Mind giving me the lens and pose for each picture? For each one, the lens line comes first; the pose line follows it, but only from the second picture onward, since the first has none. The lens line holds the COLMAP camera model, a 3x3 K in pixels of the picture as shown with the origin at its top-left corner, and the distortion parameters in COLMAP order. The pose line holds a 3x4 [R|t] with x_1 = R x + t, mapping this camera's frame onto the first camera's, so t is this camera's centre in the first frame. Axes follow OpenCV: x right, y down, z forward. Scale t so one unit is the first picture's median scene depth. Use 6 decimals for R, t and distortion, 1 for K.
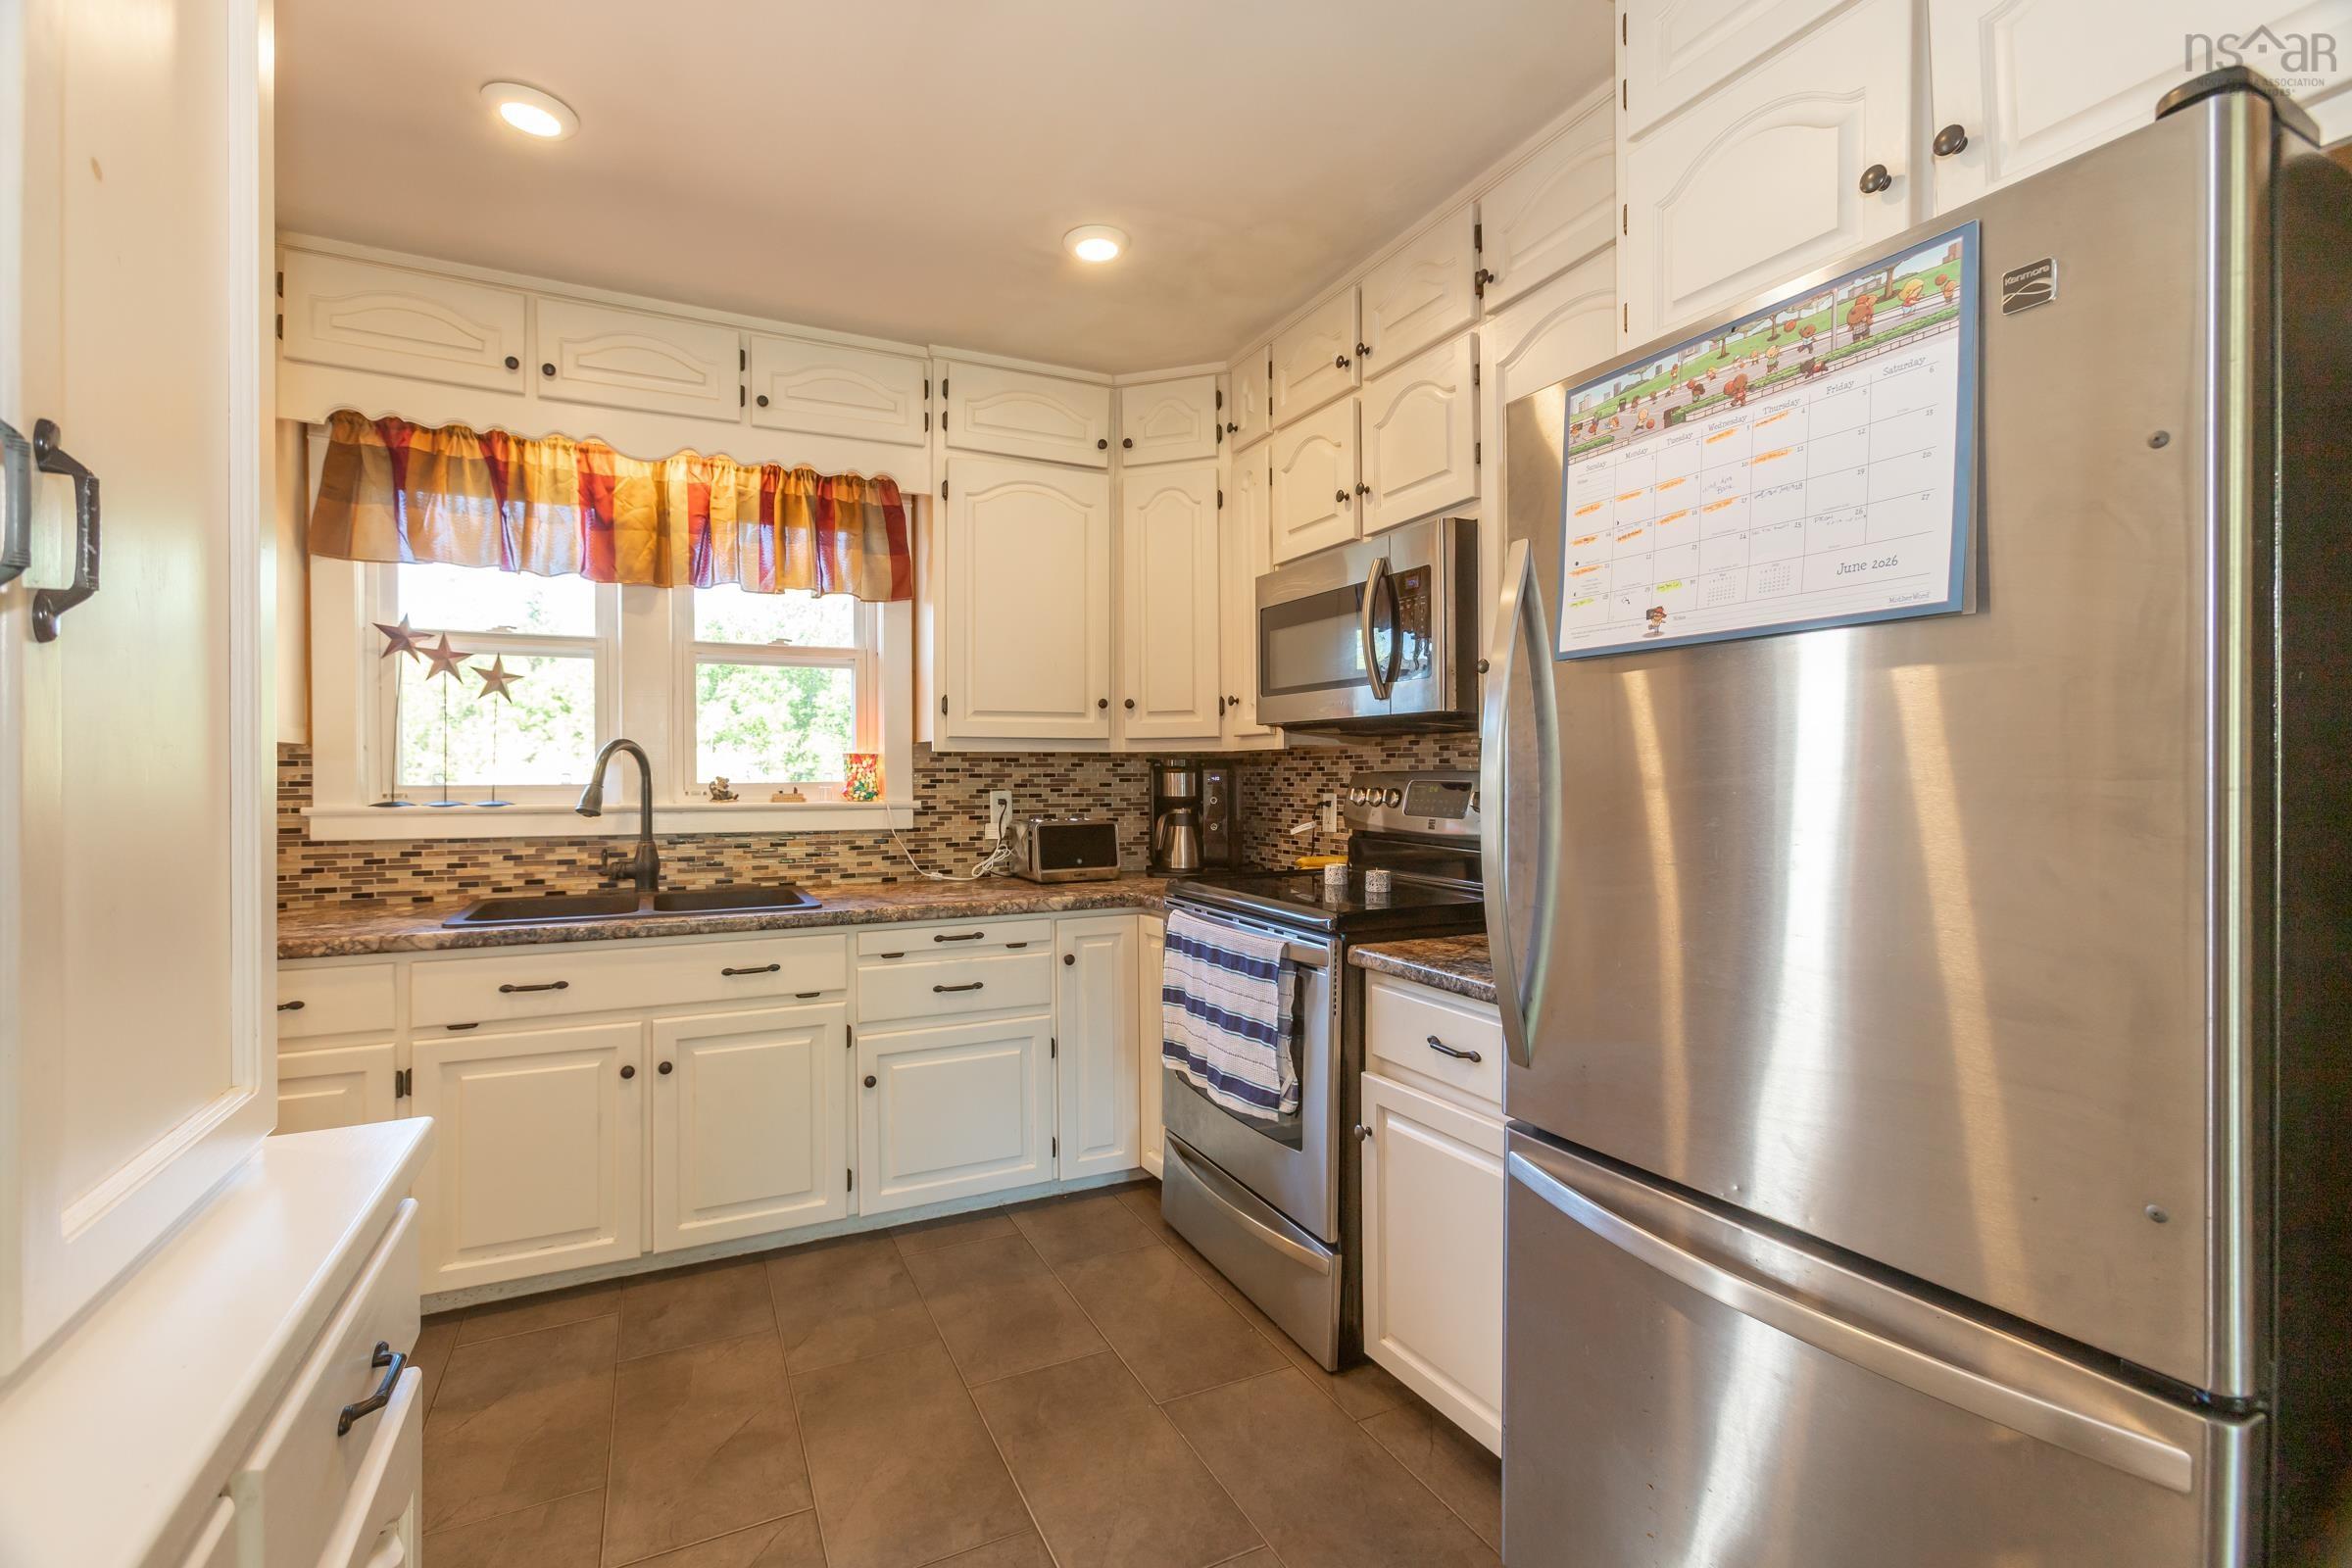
lens RADIAL K [[1052.3, 0, 1151.7], [0, 1052.3, 774.3], [0, 0, 1]] dist [-0.013551, 0.013895]
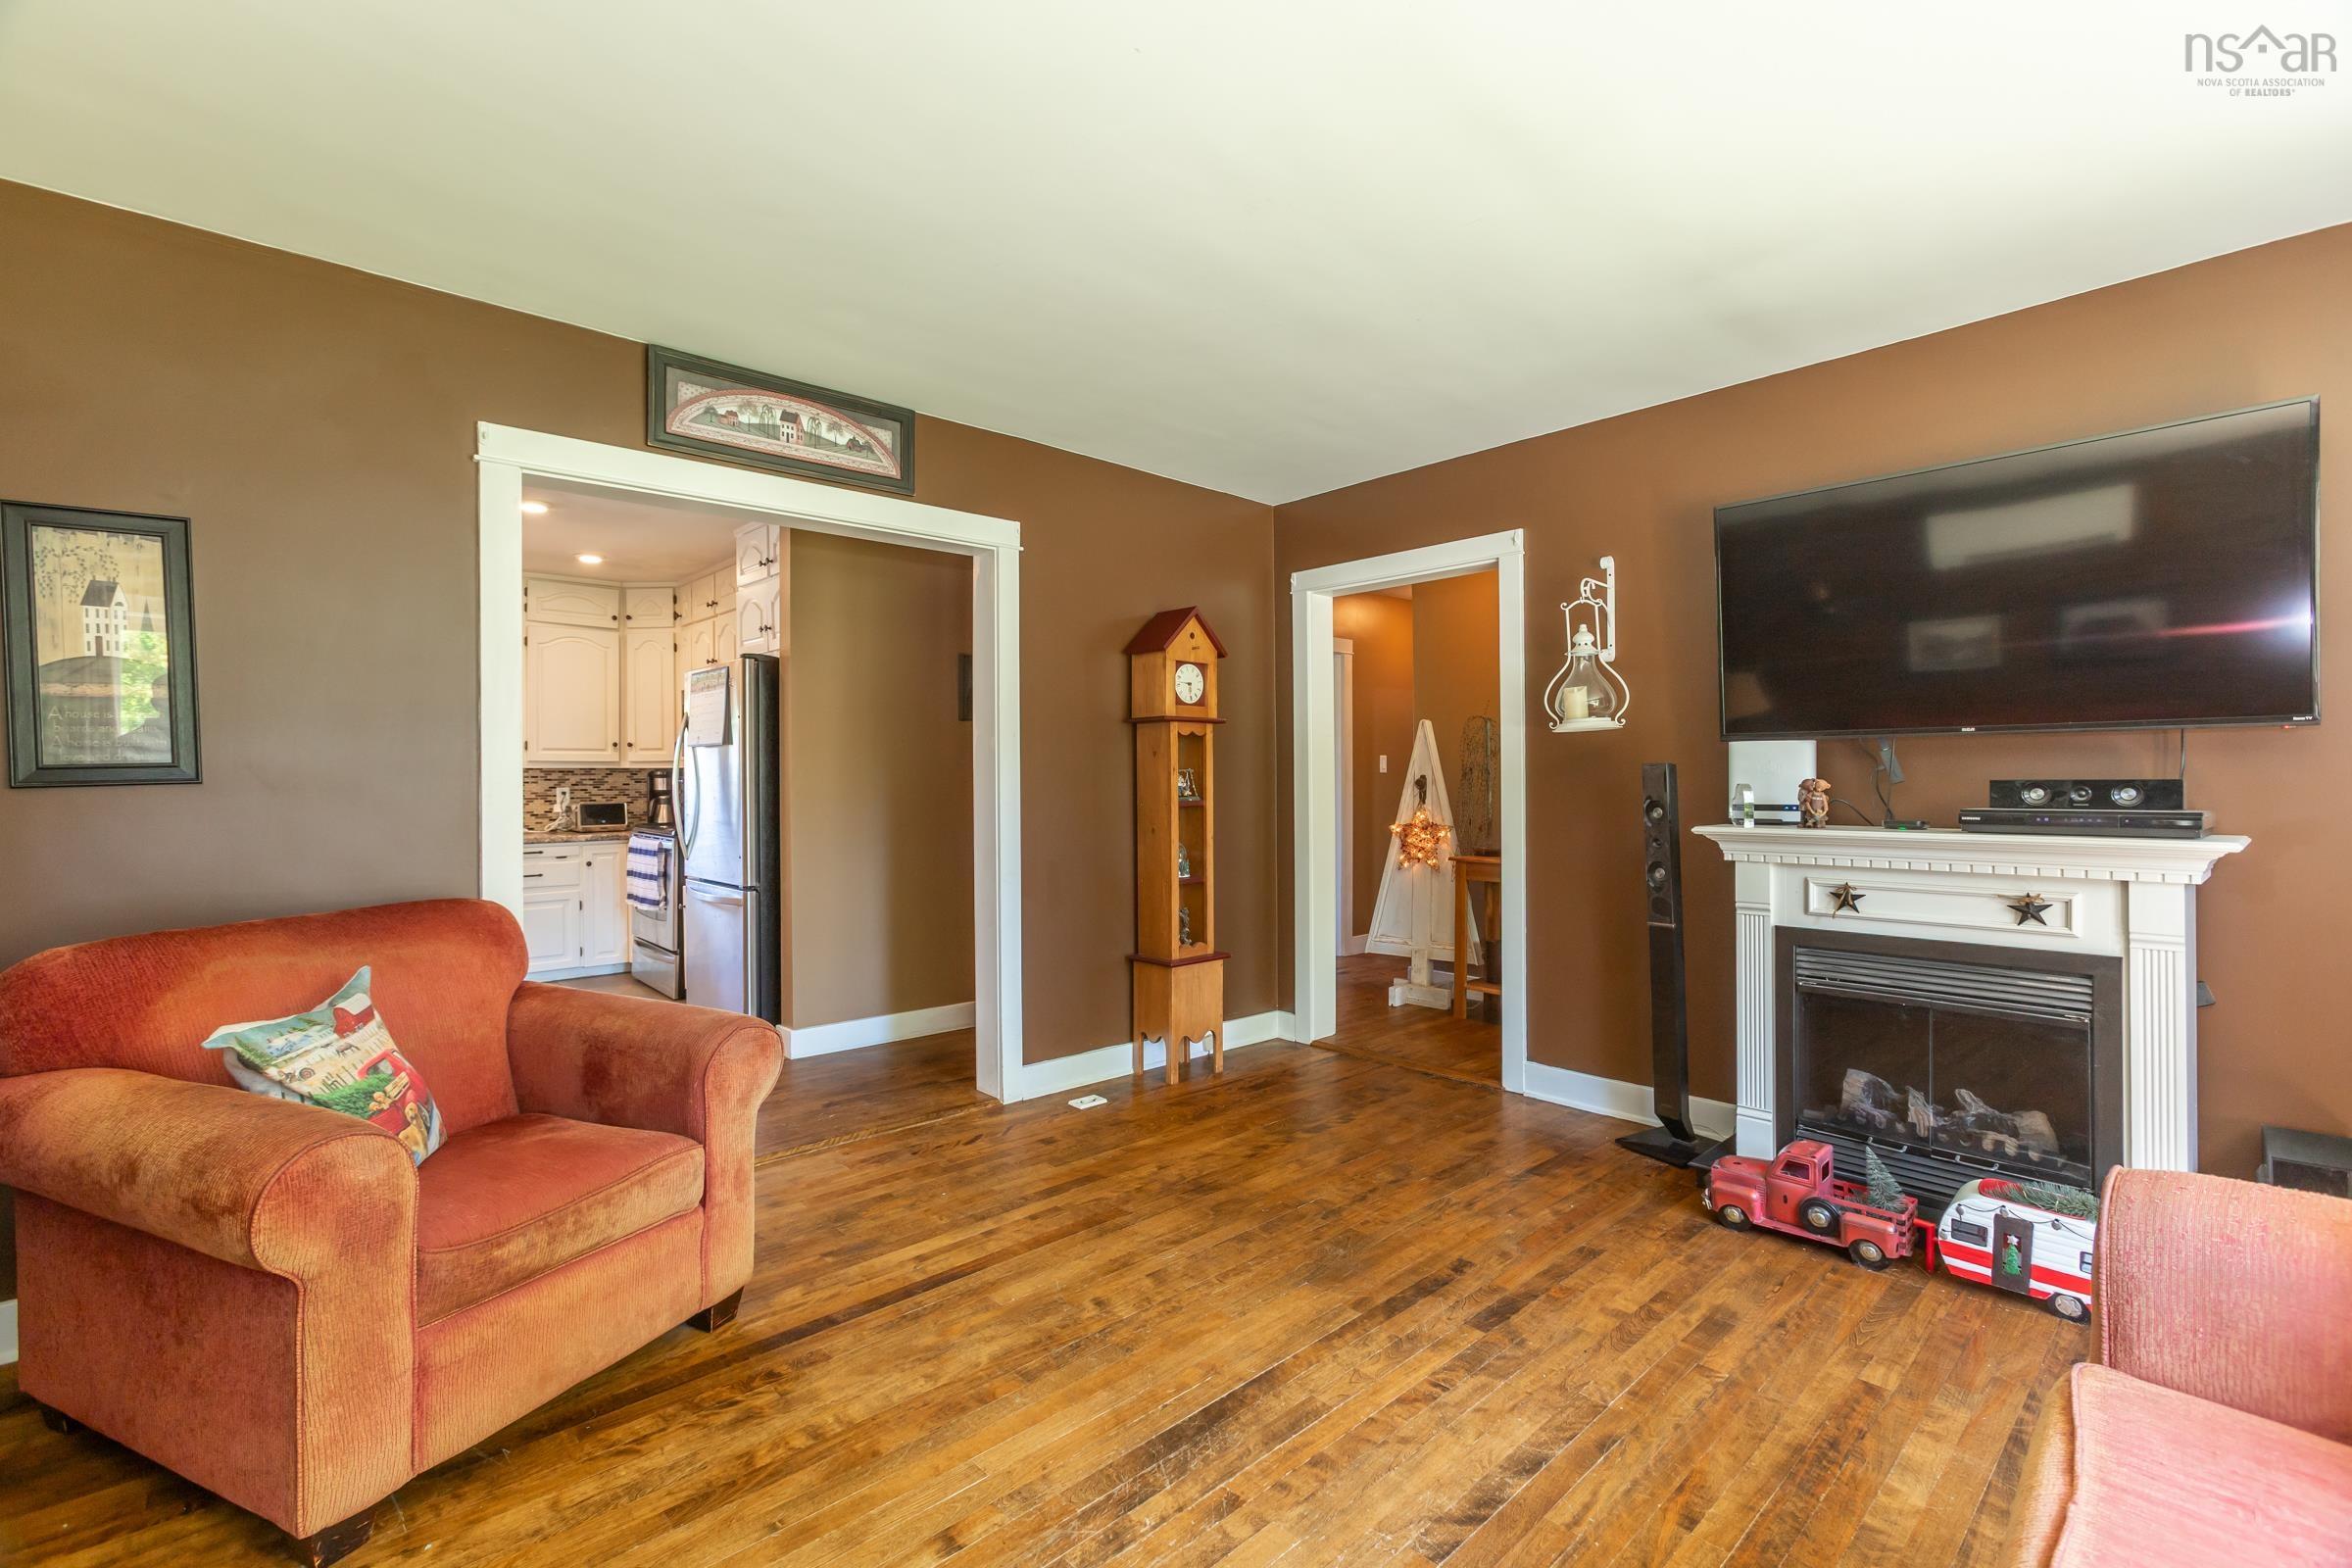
lens RADIAL K [[1052.3, 0, 1167.1], [0, 1052.3, 774.6], [0, 0, 1]] dist [-0.013551, 0.013895]
pose [[0.954842, -0.000623, 0.297114, 0.421467], [0.001019, 0.999999, -0.001178, -0.005833], [-0.297113, 0.001428, 0.954841, -1.440818]]
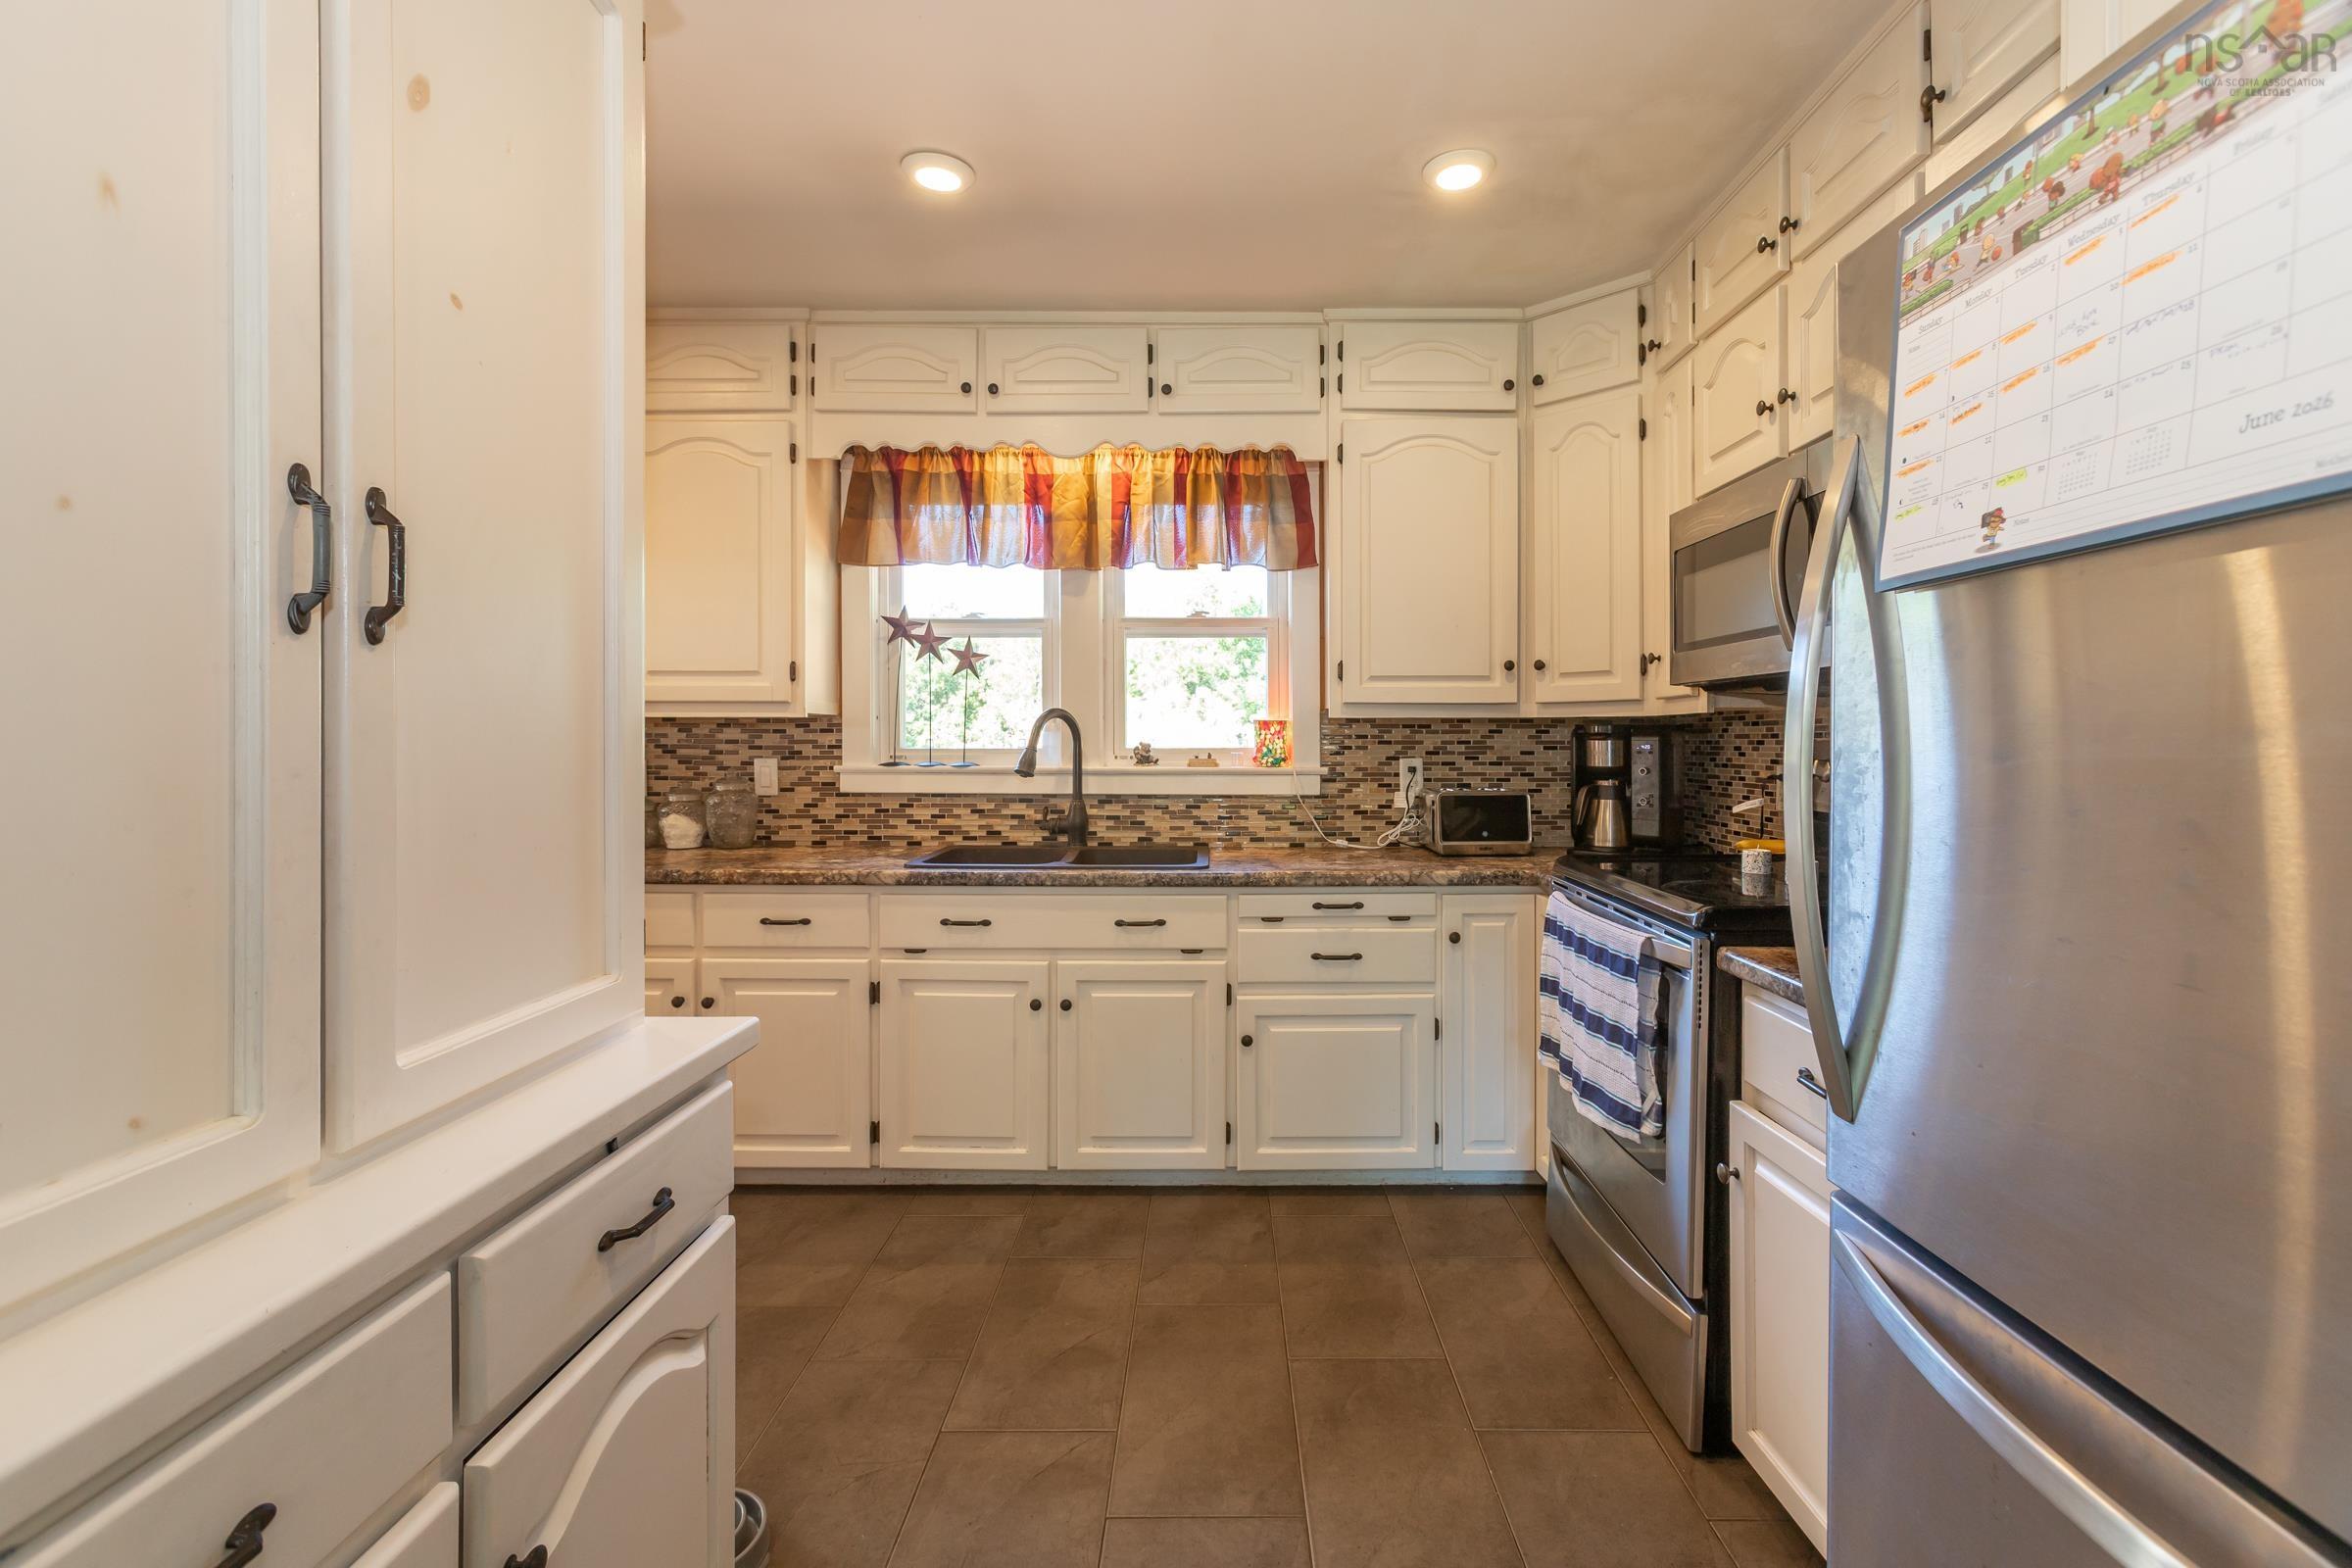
lens RADIAL K [[1052.3, 0, 1205.2], [0, 1052.3, 749.4], [0, 0, 1]] dist [-0.013551, 0.013895]
pose [[0.900934, 0.006650, -0.433905, 0.128887], [-0.002725, 0.999950, 0.009666, -0.001407], [0.433947, -0.007526, 0.900907, 0.053240]]
